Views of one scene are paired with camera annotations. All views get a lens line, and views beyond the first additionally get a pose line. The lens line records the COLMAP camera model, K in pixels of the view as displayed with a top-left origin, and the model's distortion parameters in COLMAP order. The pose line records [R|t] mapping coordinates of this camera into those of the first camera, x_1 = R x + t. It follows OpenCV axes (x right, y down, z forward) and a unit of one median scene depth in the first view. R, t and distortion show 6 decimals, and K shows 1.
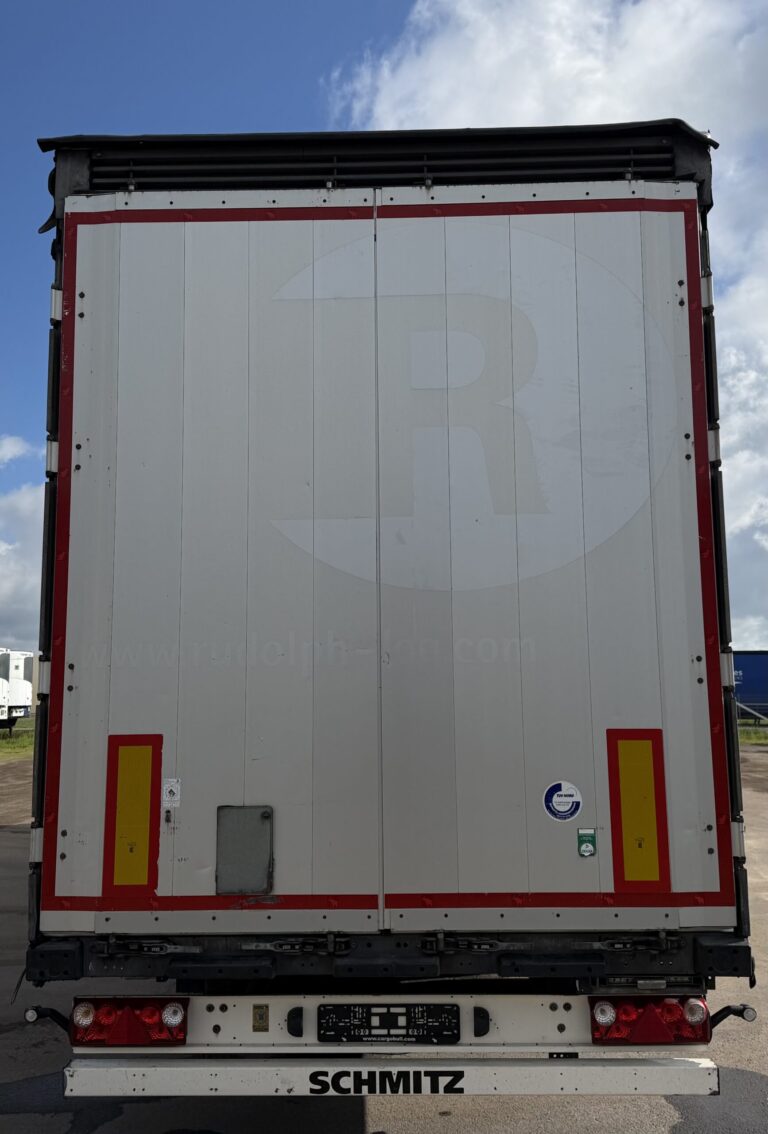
lens RADIAL K [[1058.5, 0, 375.6], [0, 1058.5, 566.6], [0, 0, 1]] dist [0.024636, 0.000000]
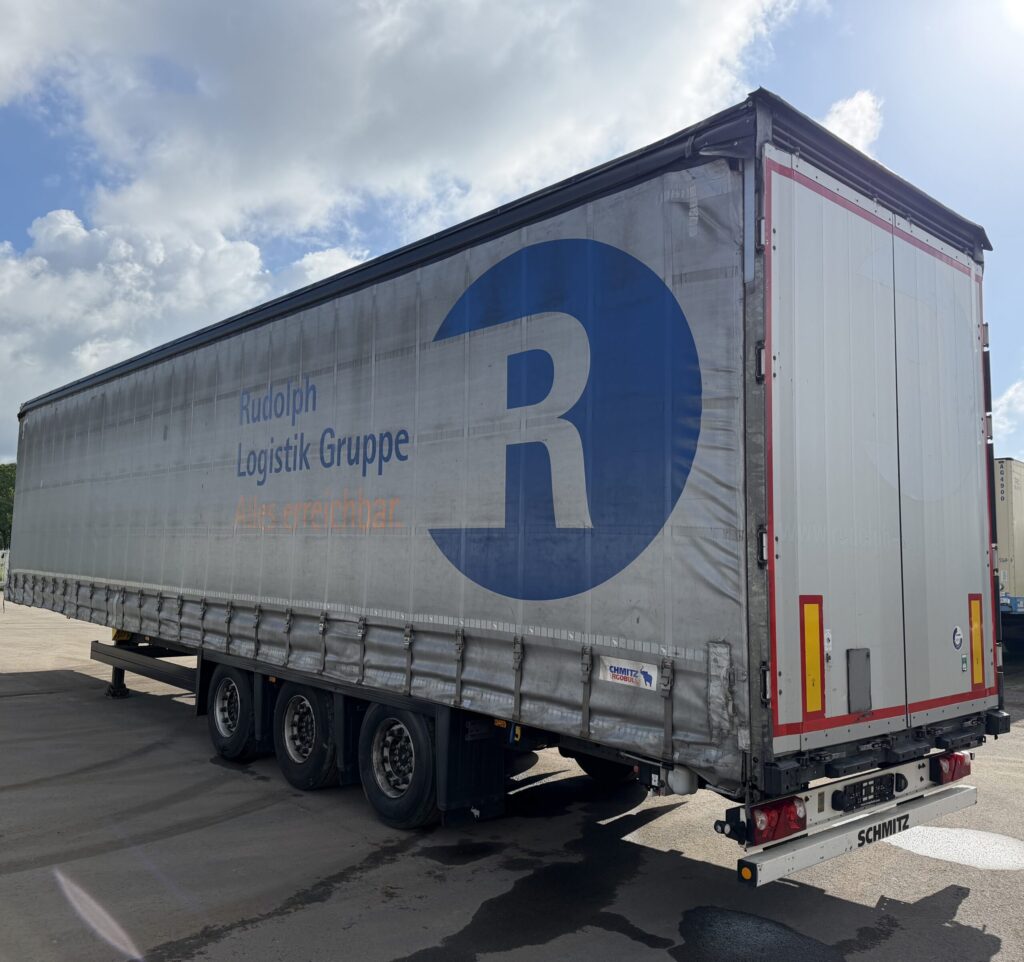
lens RADIAL K [[897.4, 0, 512.3], [0, 897.4, 482.7], [0, 0, 1]] dist [0.022804, -0.018925]
pose [[0.729281, 0.089619, 0.678320, -1.240702], [-0.120930, 0.992660, -0.001134, 0.068725], [-0.673443, -0.081202, 0.734766, 0.459872]]
